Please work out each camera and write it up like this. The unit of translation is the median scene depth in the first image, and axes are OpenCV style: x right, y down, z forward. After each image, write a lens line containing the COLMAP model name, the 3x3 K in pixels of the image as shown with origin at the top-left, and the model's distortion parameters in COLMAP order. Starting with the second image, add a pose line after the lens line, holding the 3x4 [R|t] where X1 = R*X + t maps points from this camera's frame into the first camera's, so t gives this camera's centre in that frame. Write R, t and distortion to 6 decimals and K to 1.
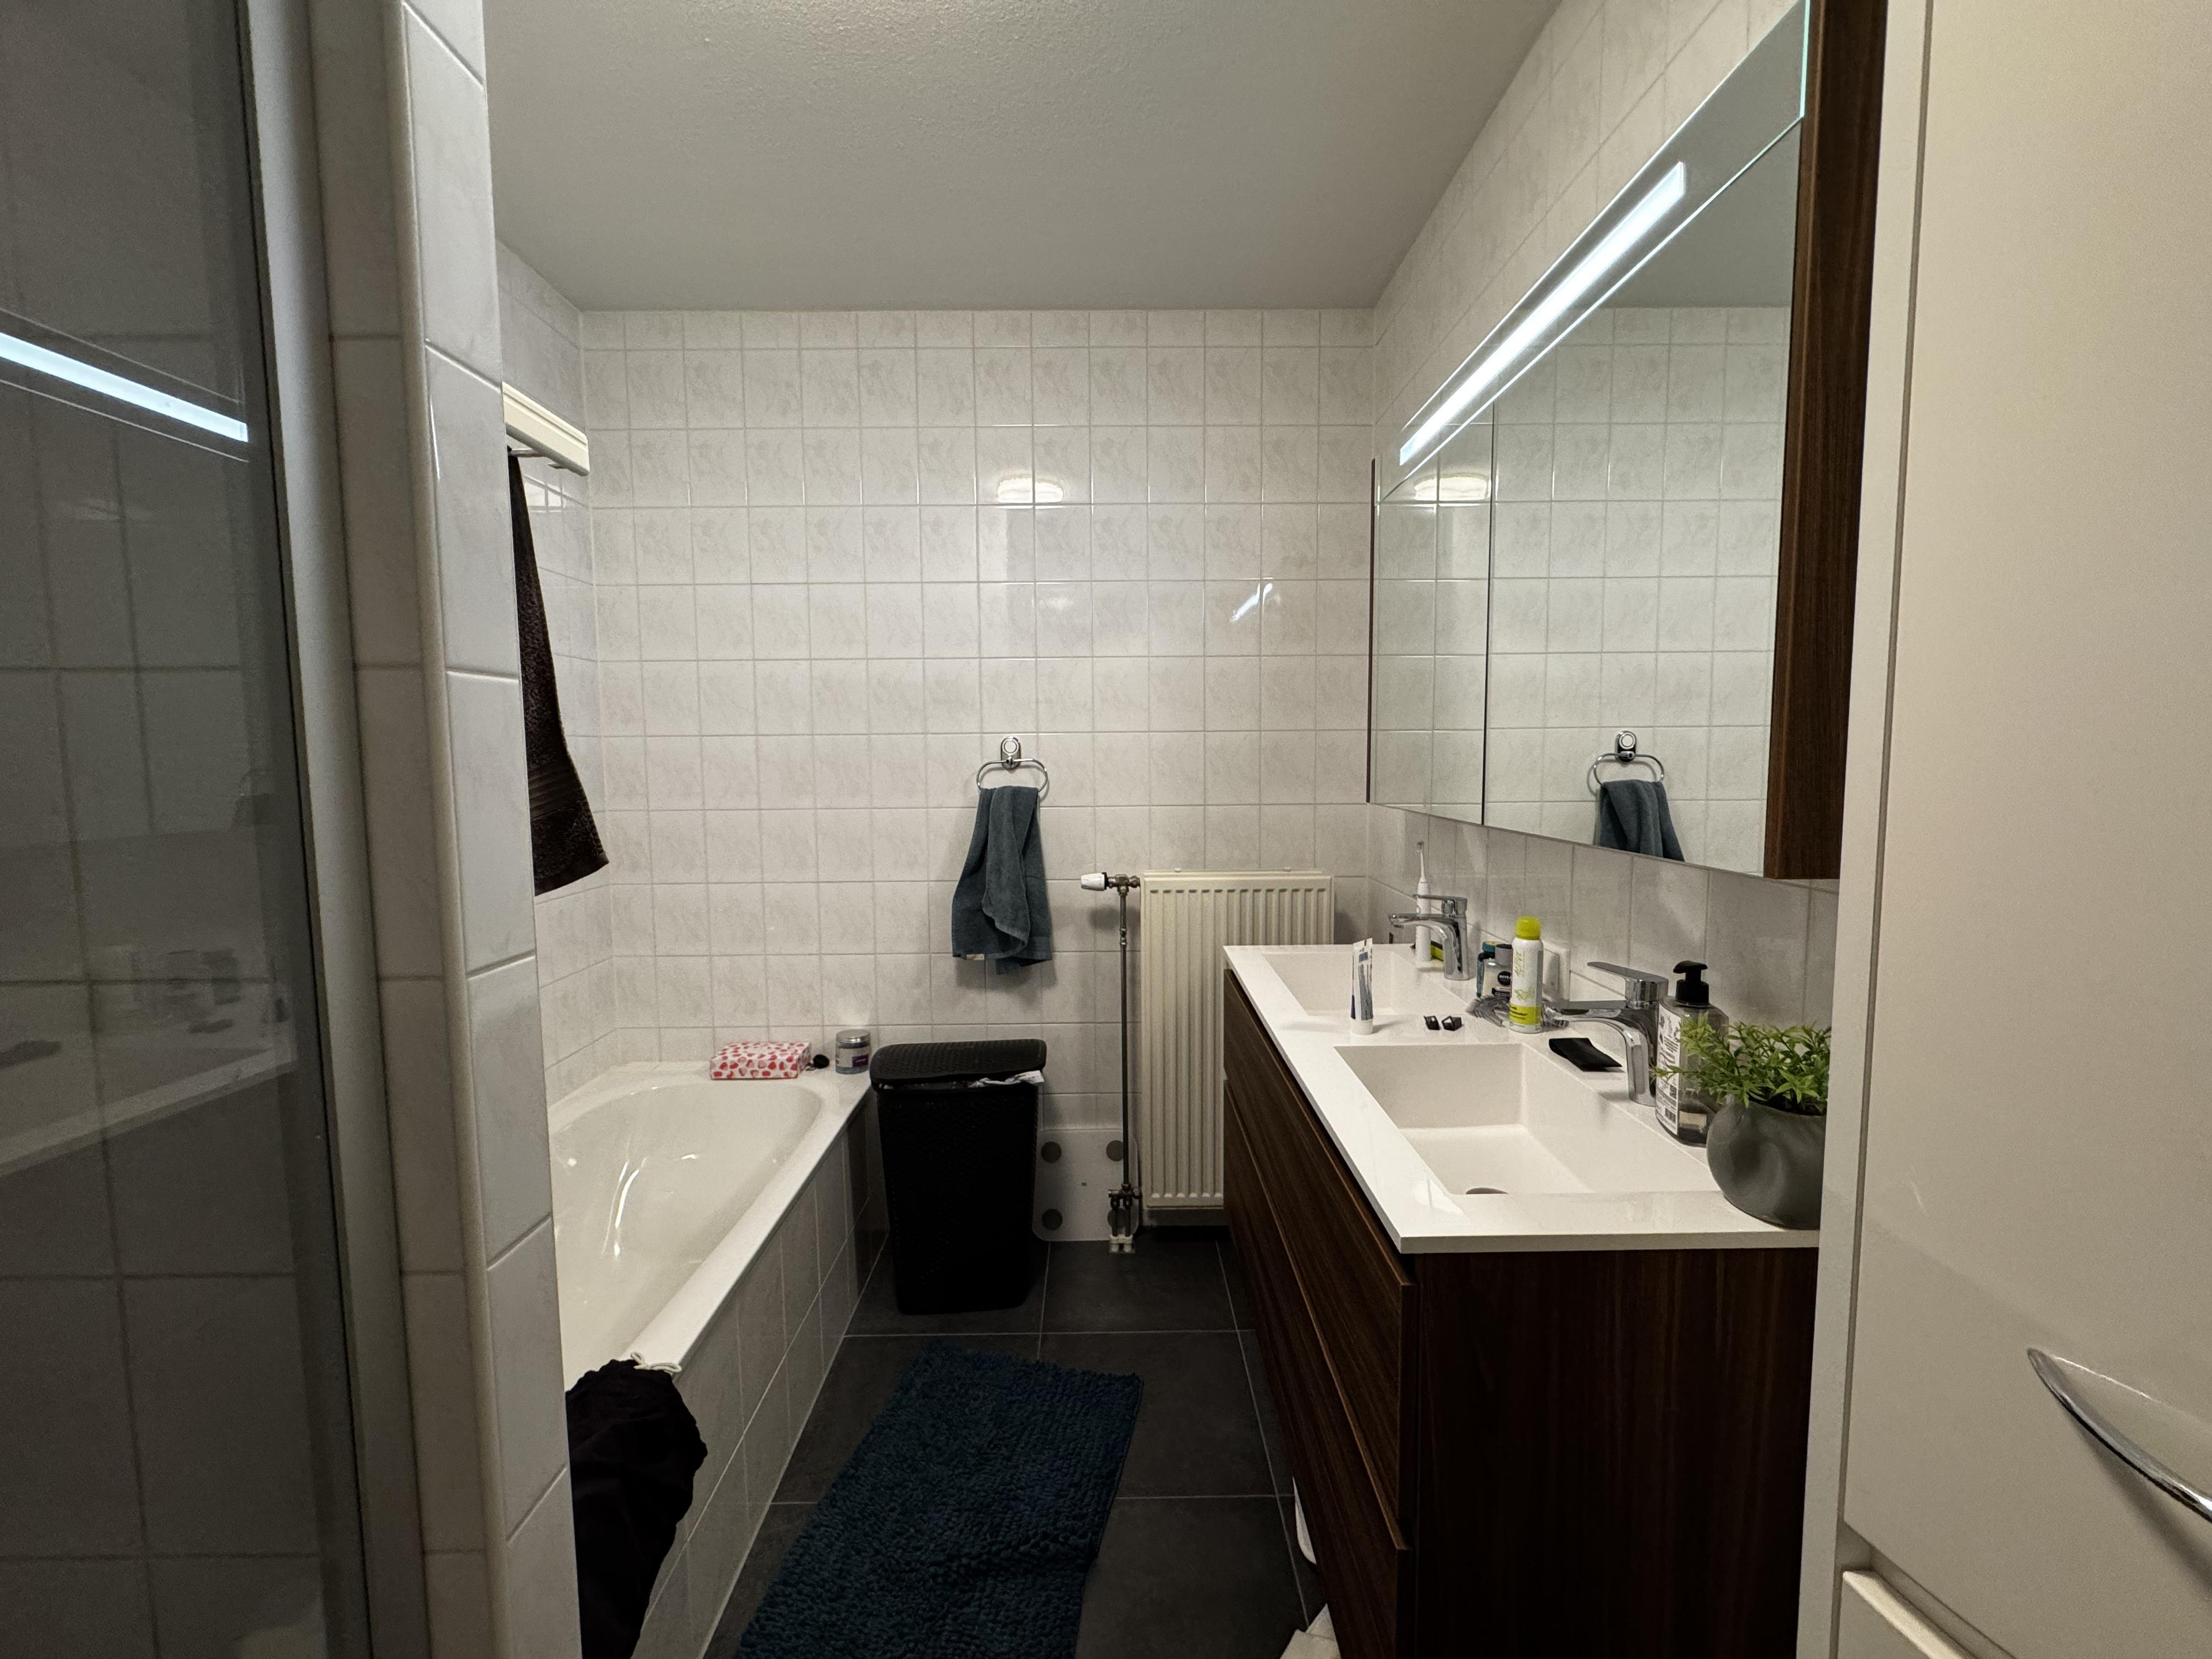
lens RADIAL K [[869.0, 0, 1106.0], [0, 869.0, 829.5], [0, 0, 1]] dist [-0.001122, -0.000175]
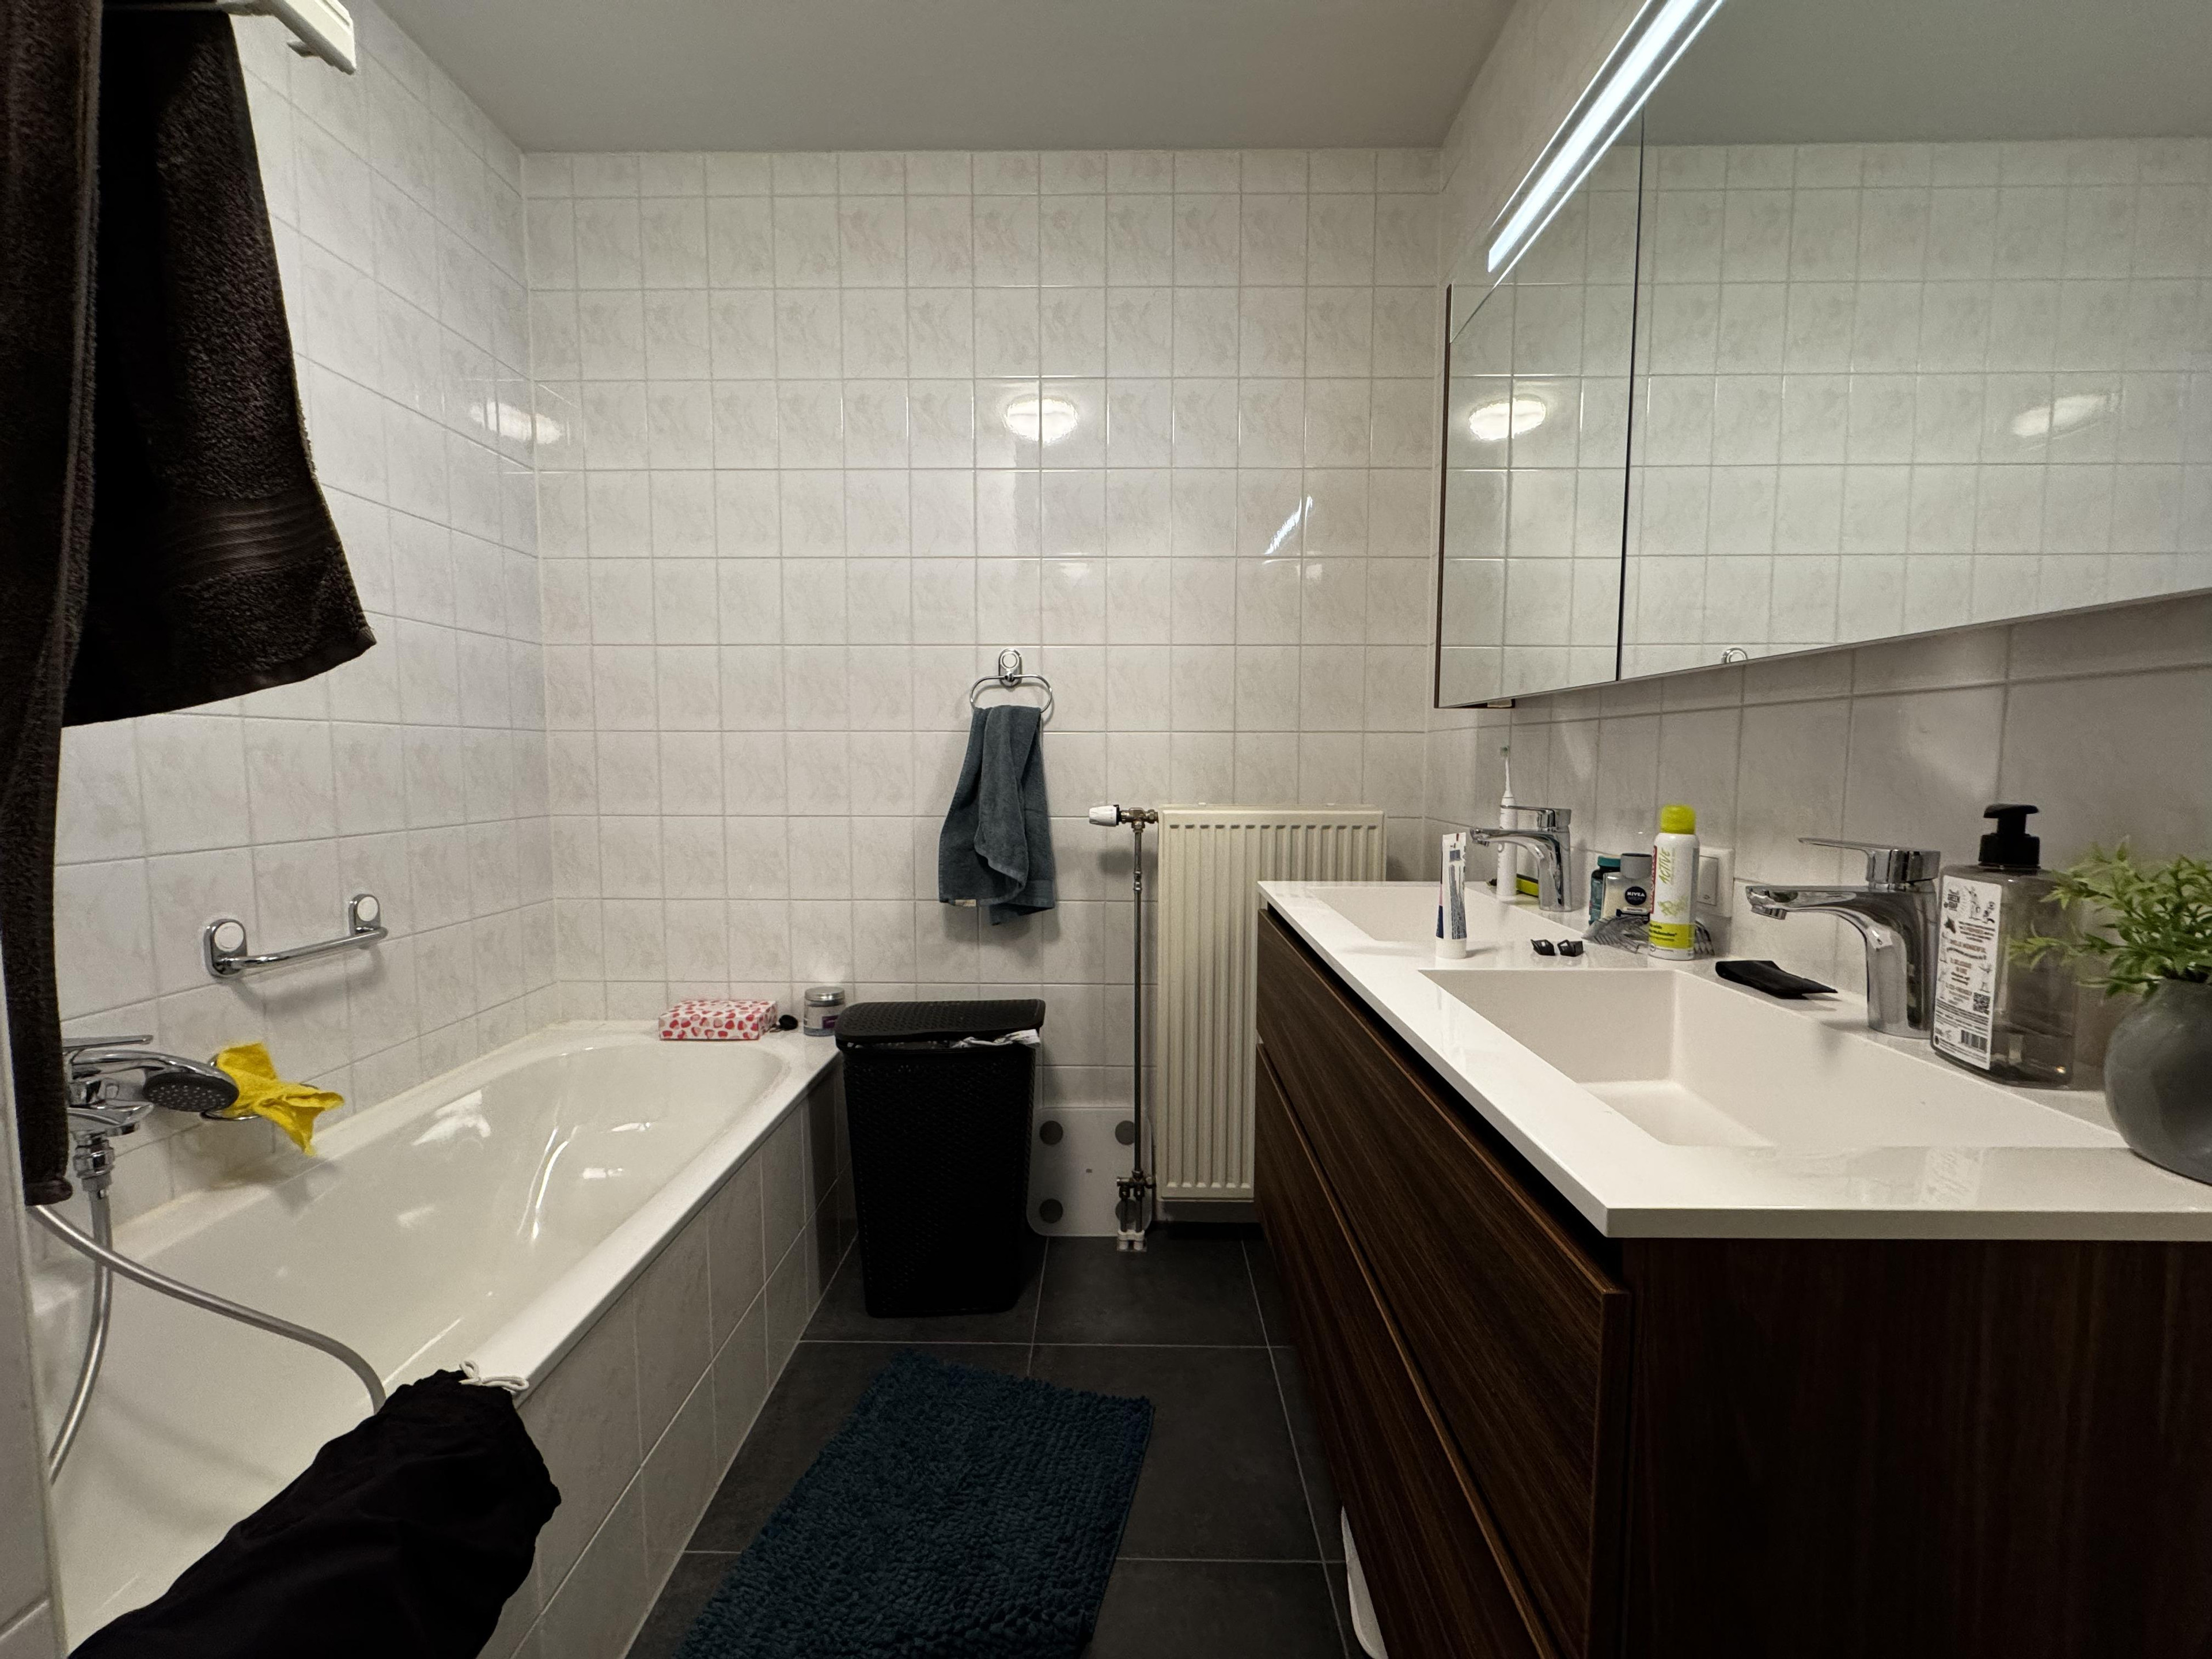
lens RADIAL K [[869.0, 0, 1106.0], [0, 869.0, 829.5], [0, 0, 1]] dist [-0.001122, -0.000175]
pose [[0.999680, 0.012387, -0.022056, 0.007000], [-0.012497, 0.999910, -0.004840, 0.078177], [0.021994, 0.005114, 0.999745, 0.144919]]
